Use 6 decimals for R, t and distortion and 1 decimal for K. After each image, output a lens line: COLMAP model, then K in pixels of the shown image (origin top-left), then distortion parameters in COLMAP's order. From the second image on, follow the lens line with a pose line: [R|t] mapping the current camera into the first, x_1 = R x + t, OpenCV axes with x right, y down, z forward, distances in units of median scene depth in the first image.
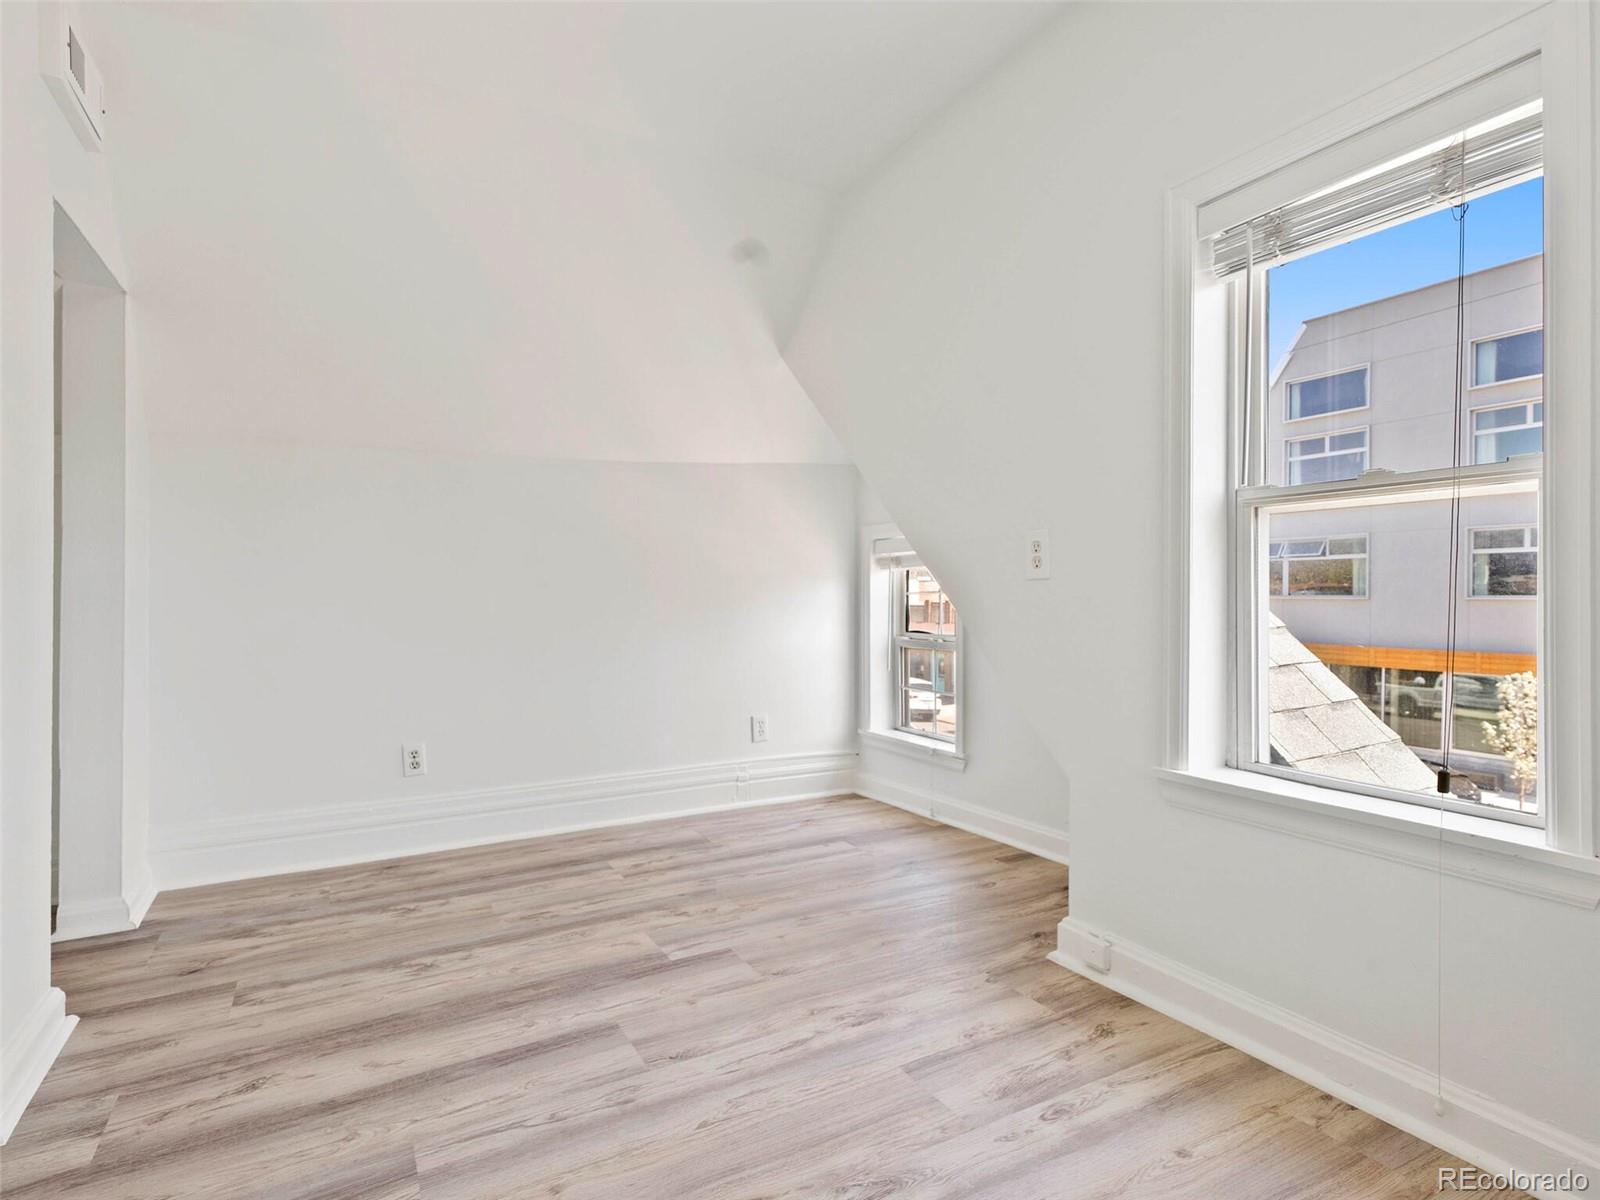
lens RADIAL K [[851.3, 0, 800.0], [0, 851.3, 600.0], [0, 0, 1]] dist [0.005369, 0.000552]
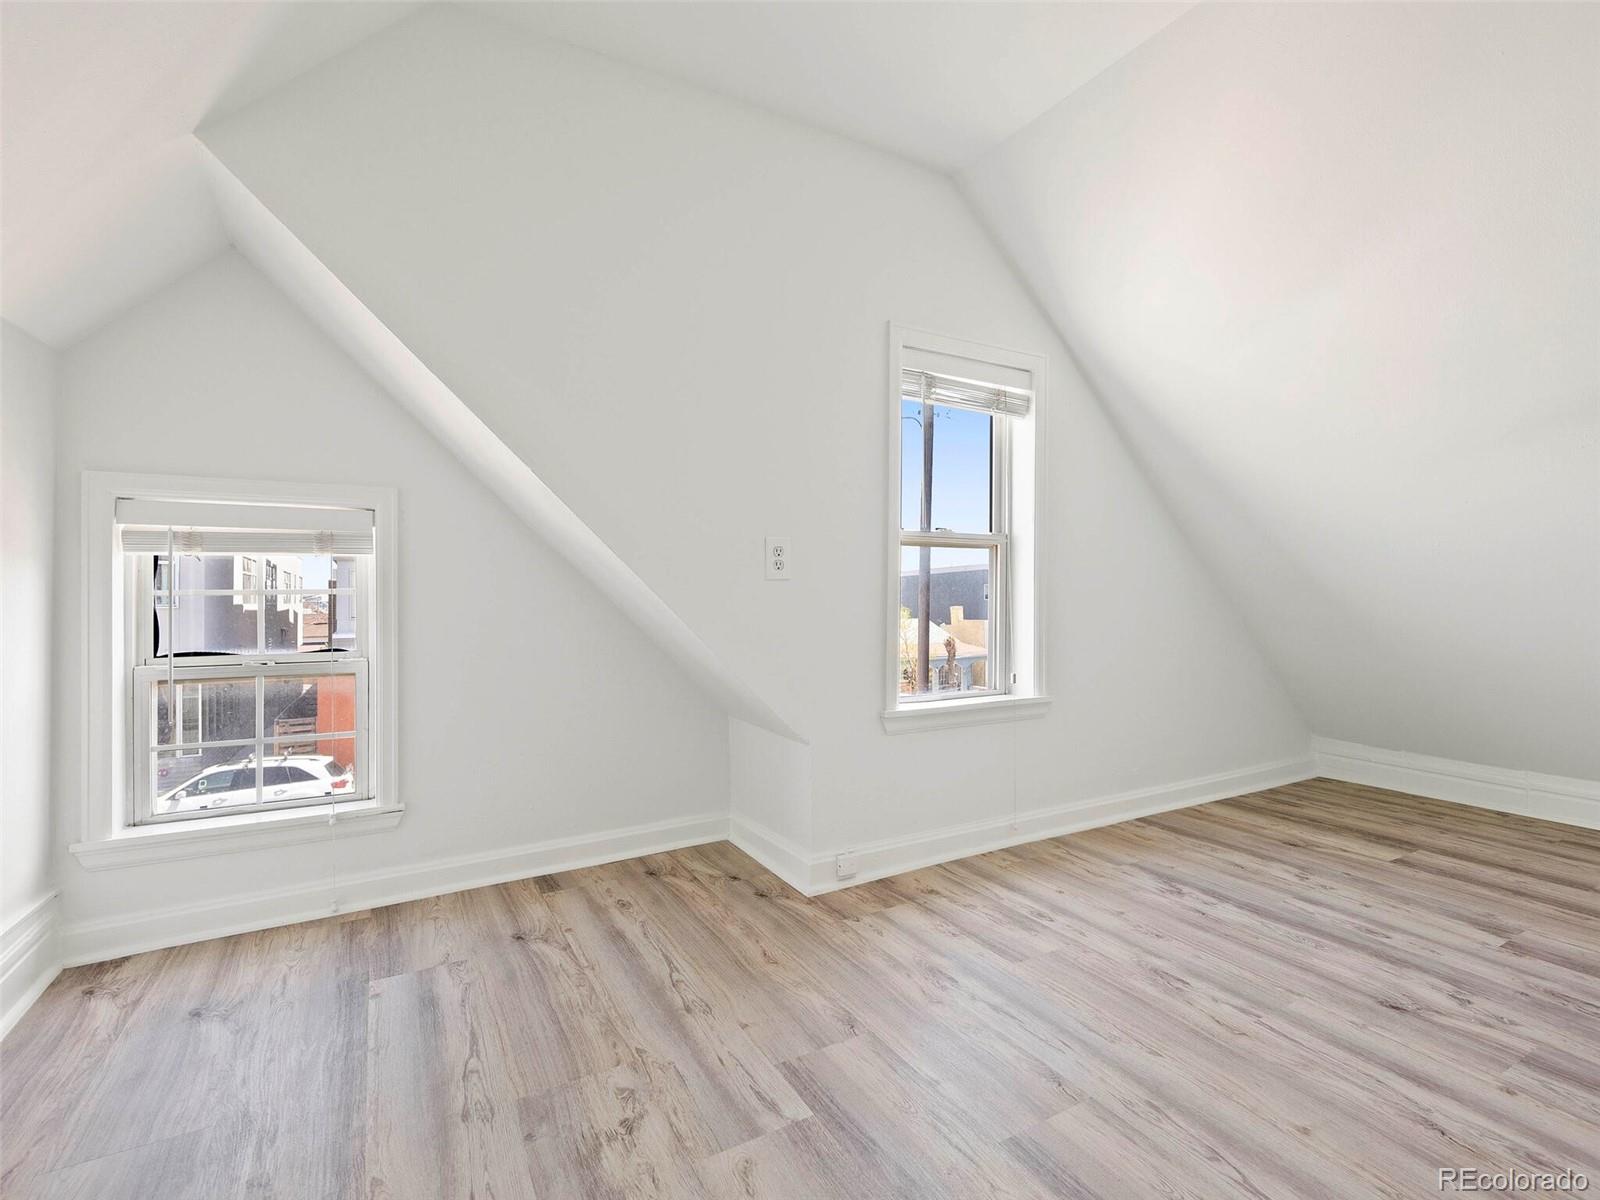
lens RADIAL K [[752.9, 0, 800.0], [0, 752.9, 600.0], [0, 0, 1]] dist [-0.002378, -0.000064]
pose [[-0.011316, 0.003993, 0.999928, -0.882470], [0.011256, 0.999929, -0.003866, 0.008403], [-0.999873, 0.011211, -0.011360, 1.172509]]
